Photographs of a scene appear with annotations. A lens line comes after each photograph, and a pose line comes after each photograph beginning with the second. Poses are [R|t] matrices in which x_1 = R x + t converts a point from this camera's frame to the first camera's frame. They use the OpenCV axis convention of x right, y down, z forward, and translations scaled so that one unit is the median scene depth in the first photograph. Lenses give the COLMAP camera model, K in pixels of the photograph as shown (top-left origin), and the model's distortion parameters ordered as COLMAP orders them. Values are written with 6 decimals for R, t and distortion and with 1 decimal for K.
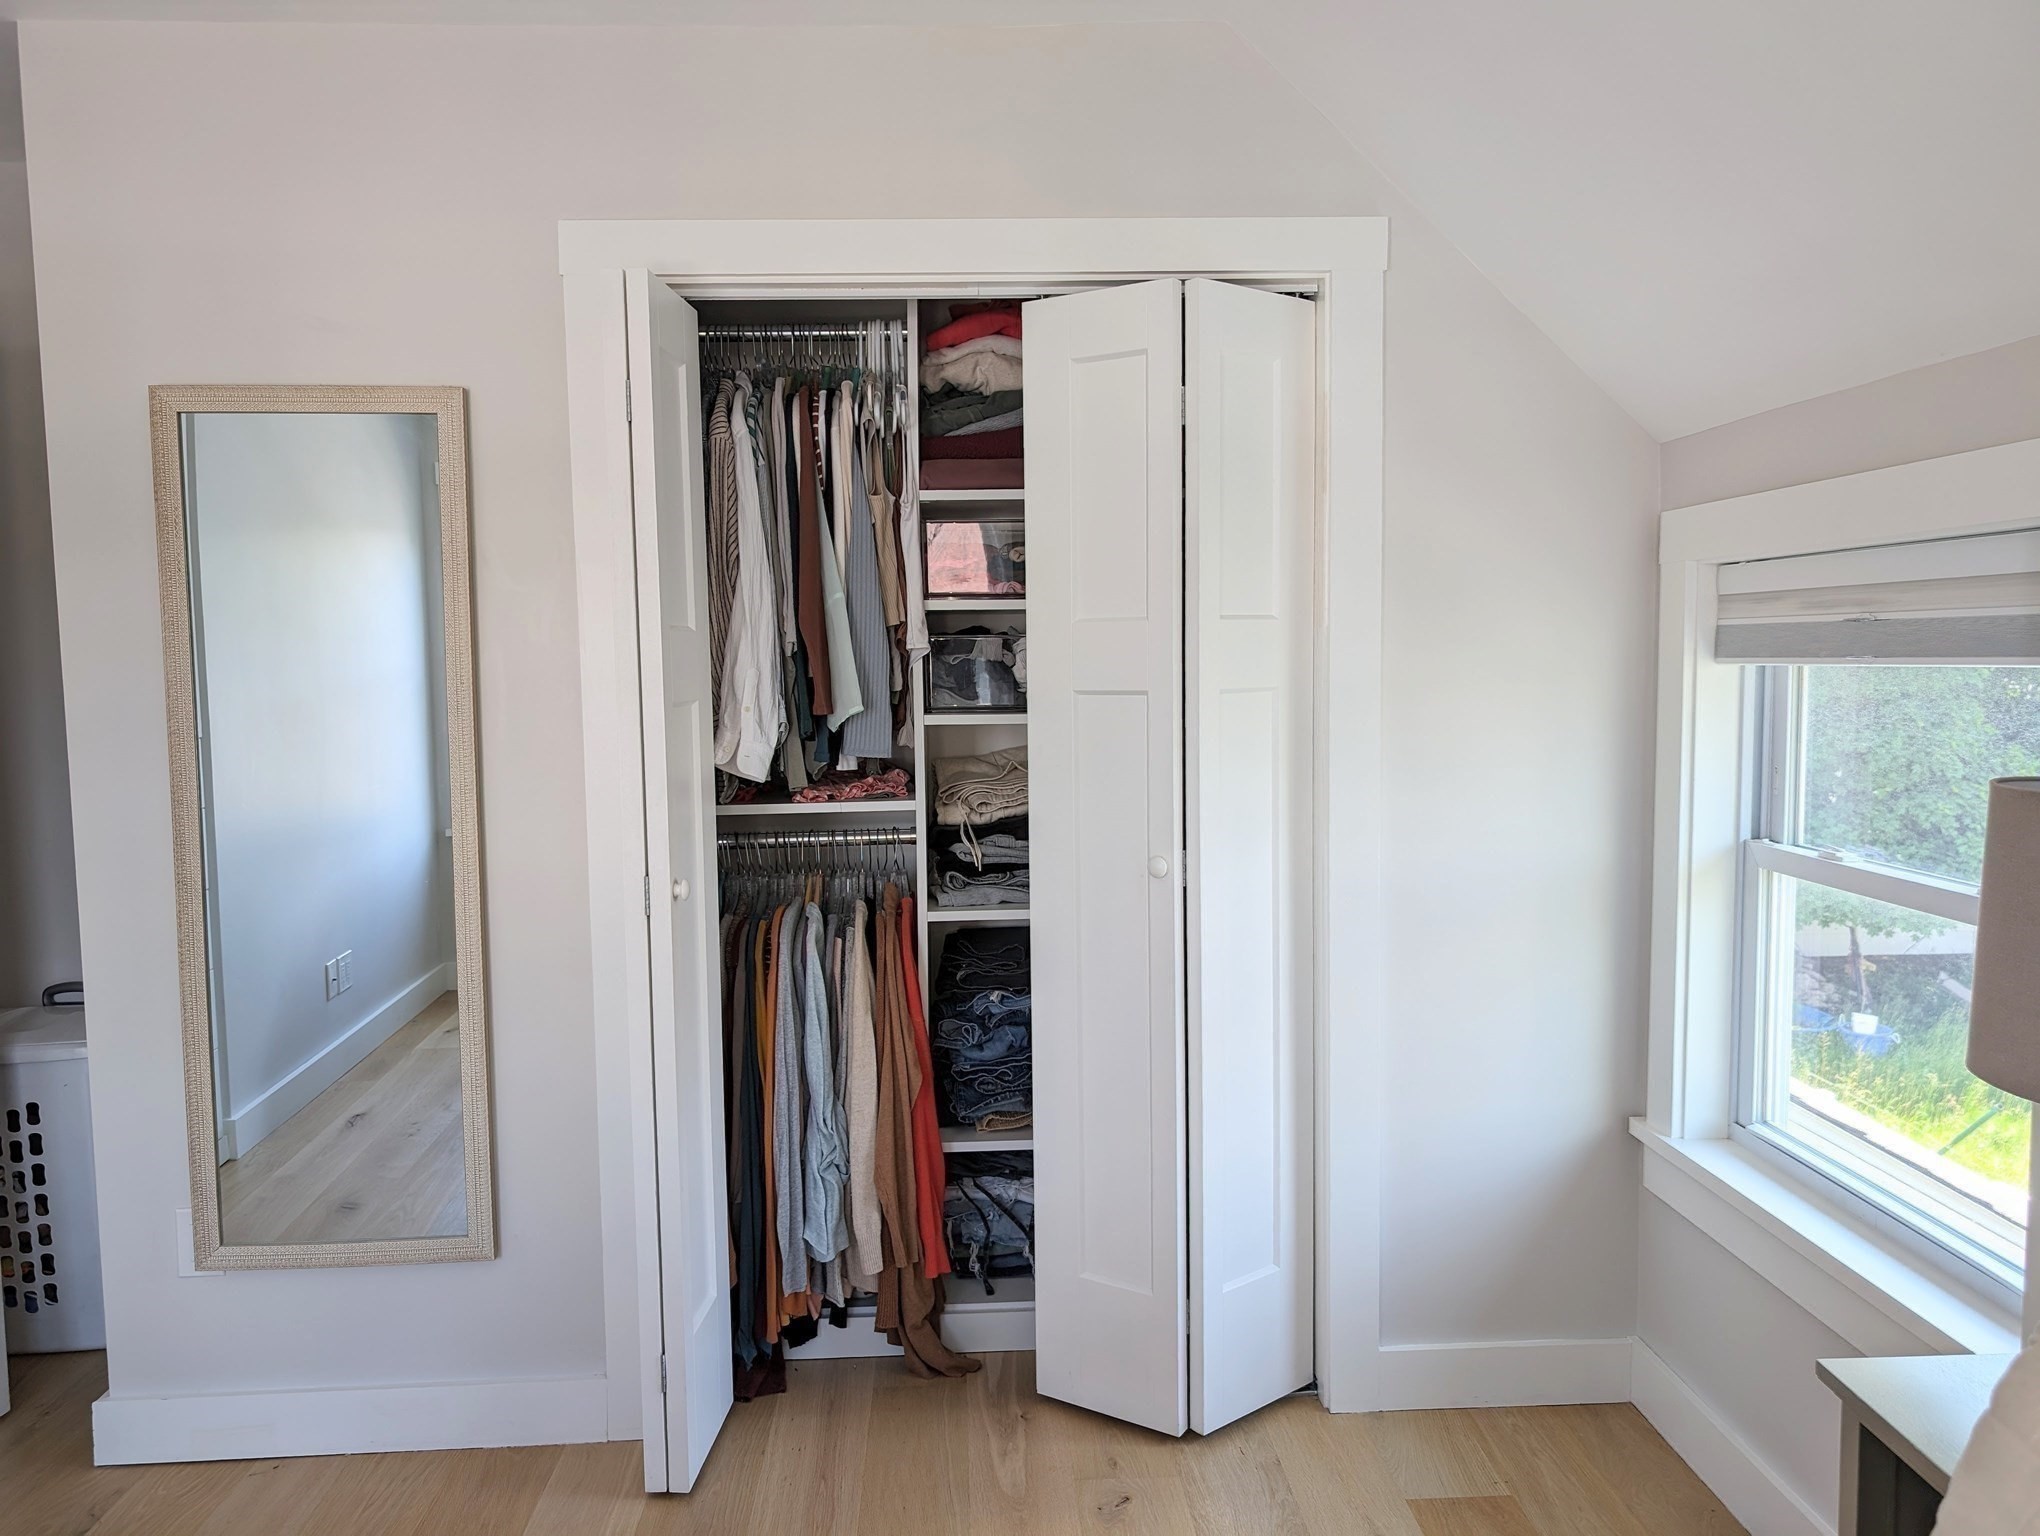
lens RADIAL K [[1474.9, 0, 1015.4], [0, 1474.9, 768.9], [0, 0, 1]] dist [0.023808, -0.030949]
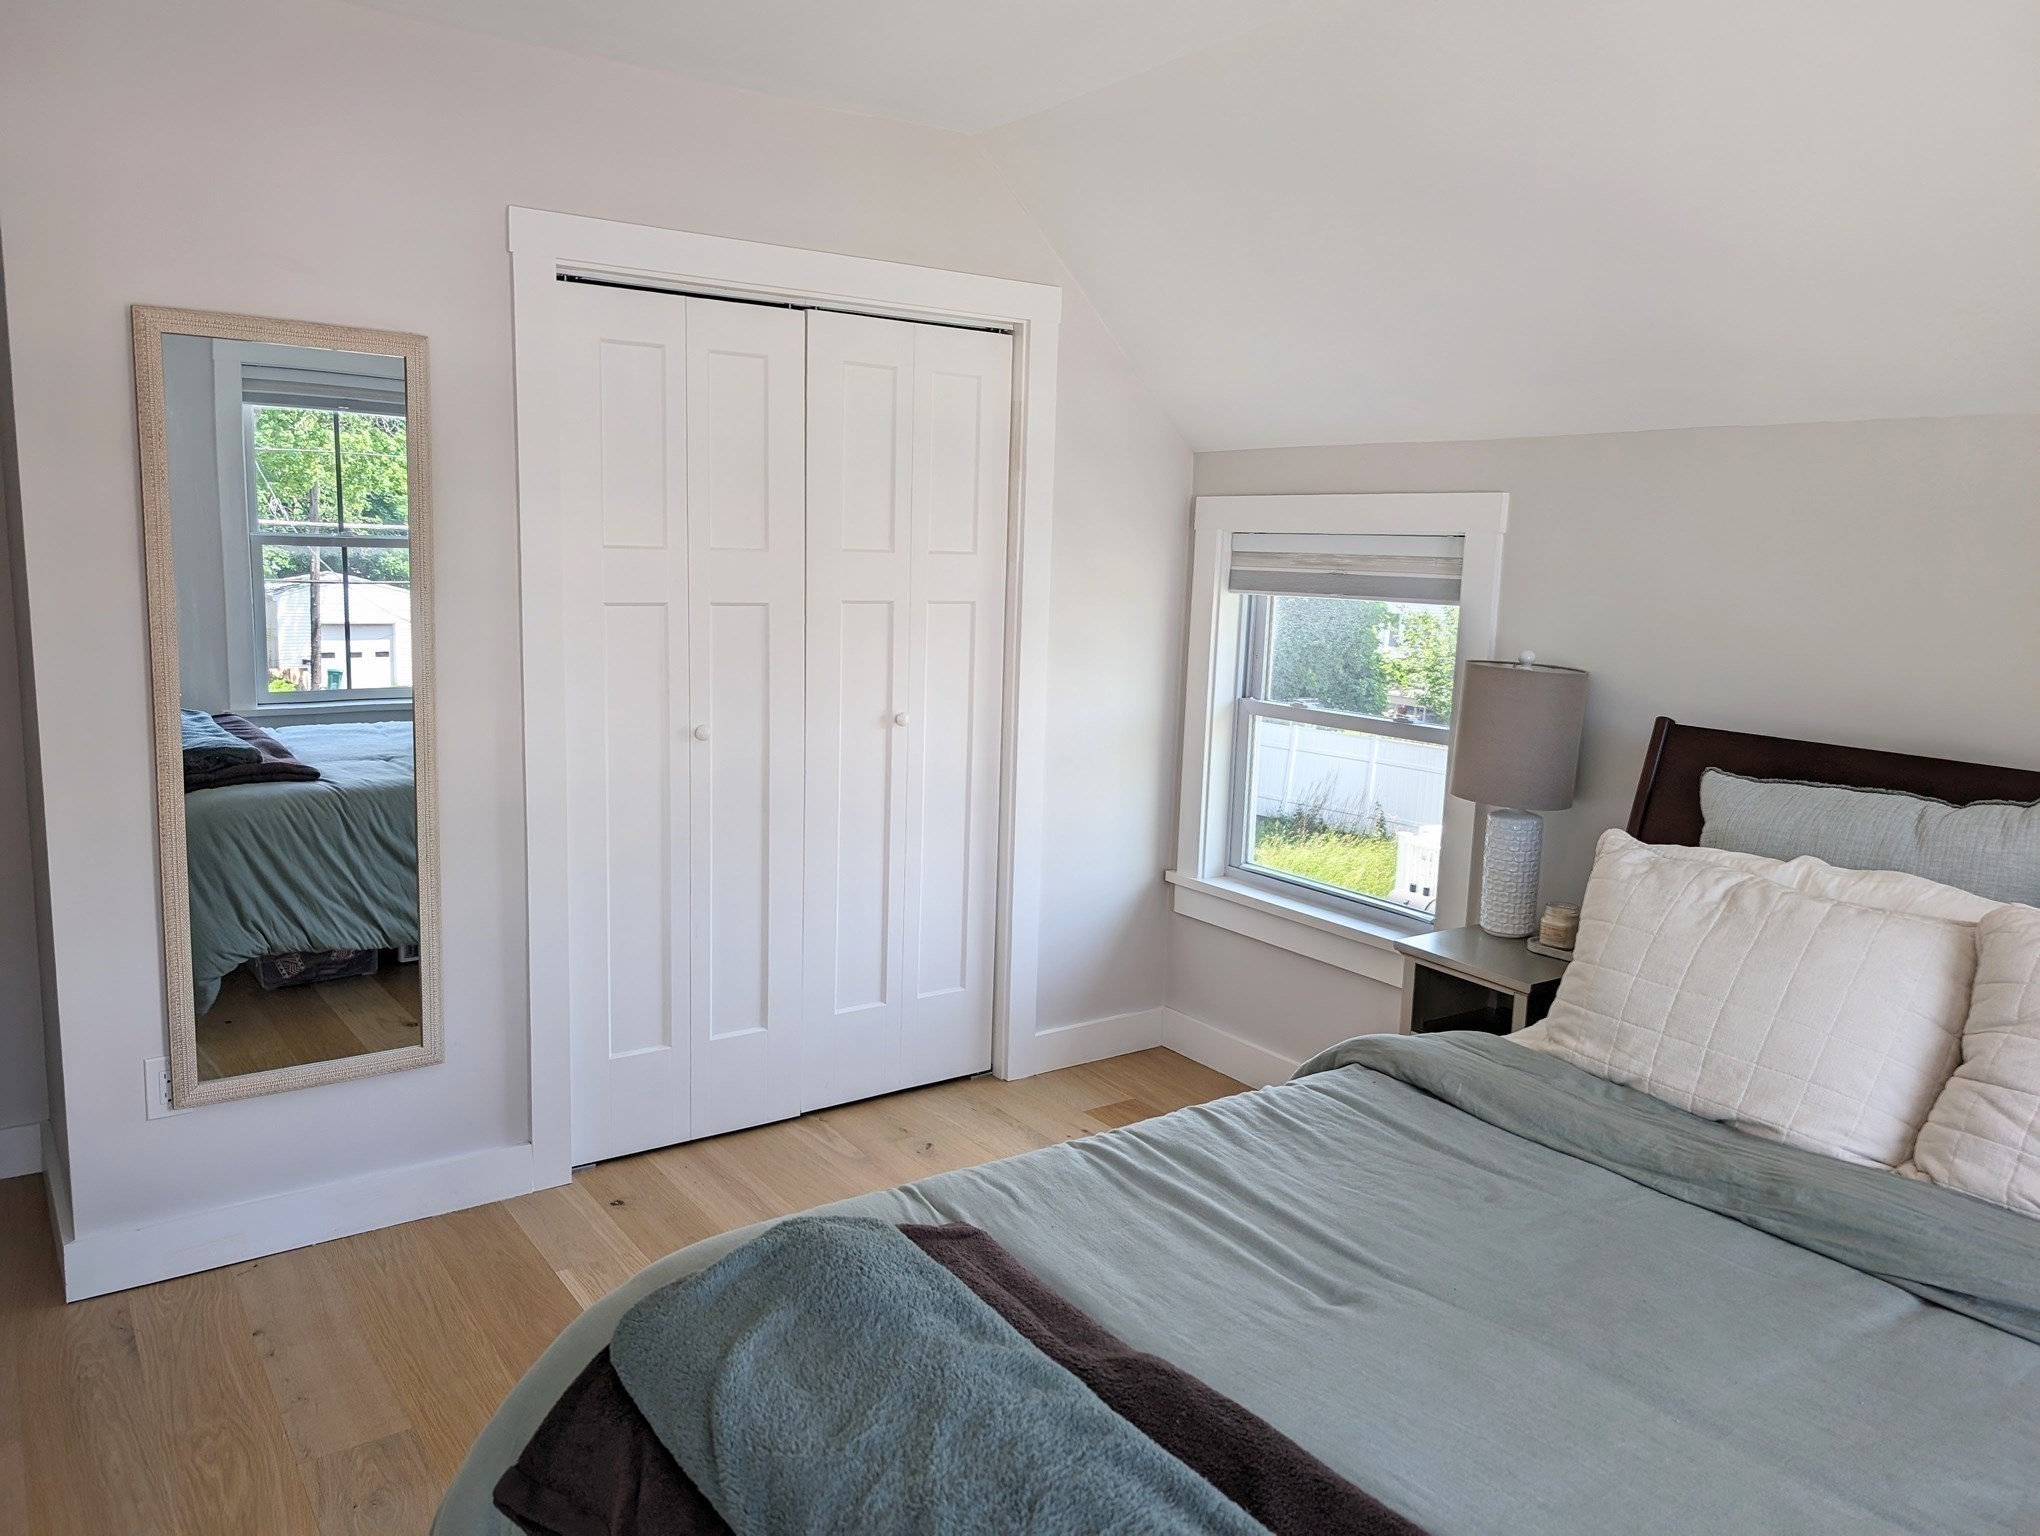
lens RADIAL K [[1474.9, 0, 1025.2], [0, 1474.9, 767.0], [0, 0, 1]] dist [0.023808, -0.030949]
pose [[0.838716, -0.043545, 0.542825, -0.618481], [-0.001437, 0.996617, 0.082168, -0.011651], [-0.544567, -0.069696, 0.835817, -0.270573]]
